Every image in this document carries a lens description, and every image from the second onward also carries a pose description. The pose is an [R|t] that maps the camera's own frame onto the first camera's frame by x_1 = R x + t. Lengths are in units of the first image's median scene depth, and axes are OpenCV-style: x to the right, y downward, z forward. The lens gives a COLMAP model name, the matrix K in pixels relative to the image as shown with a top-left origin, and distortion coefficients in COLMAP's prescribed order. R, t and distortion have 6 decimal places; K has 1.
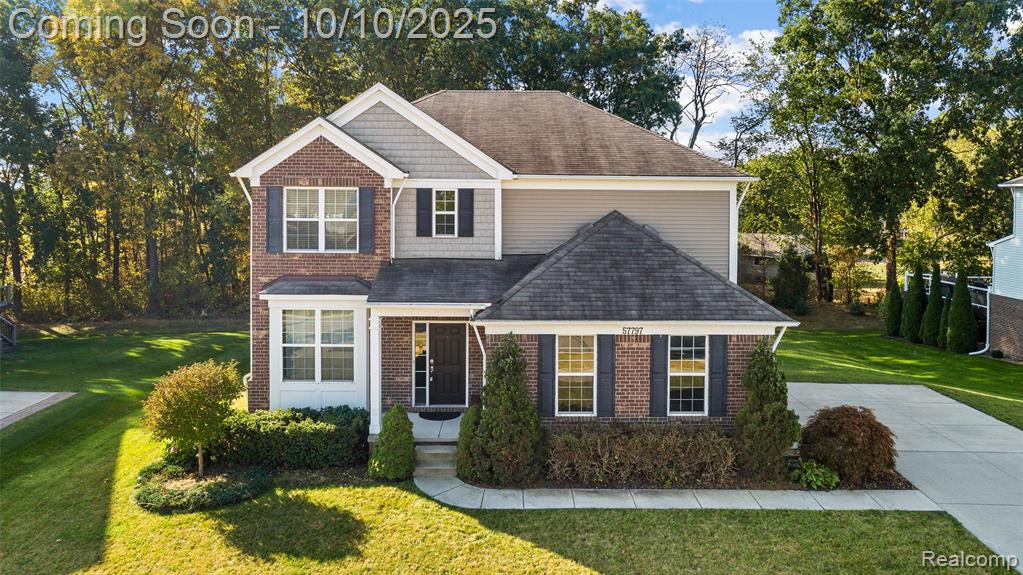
lens RADIAL K [[705.9, 0, 515.0], [0, 705.9, 240.7], [0, 0, 1]] dist [-0.005116, -0.001574]
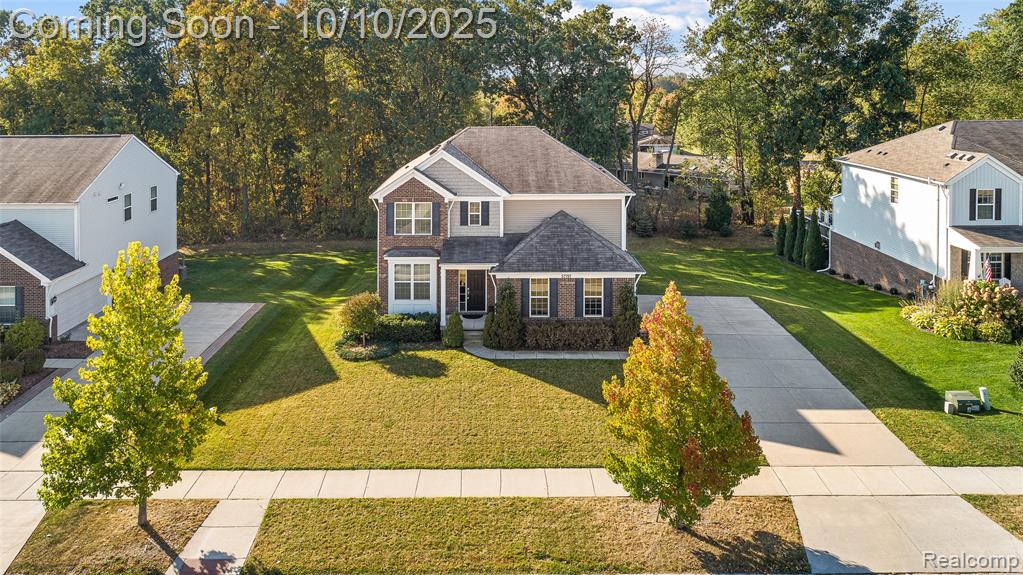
lens RADIAL K [[746.7, 0, 509.9], [0, 746.7, 118.9], [0, 0, 1]] dist [-0.000818, 0.003661]
pose [[0.999990, -0.002888, -0.003545, 0.007866], [0.002879, 0.999993, -0.002453, -0.313014], [0.003552, 0.002443, 0.999991, -1.139634]]
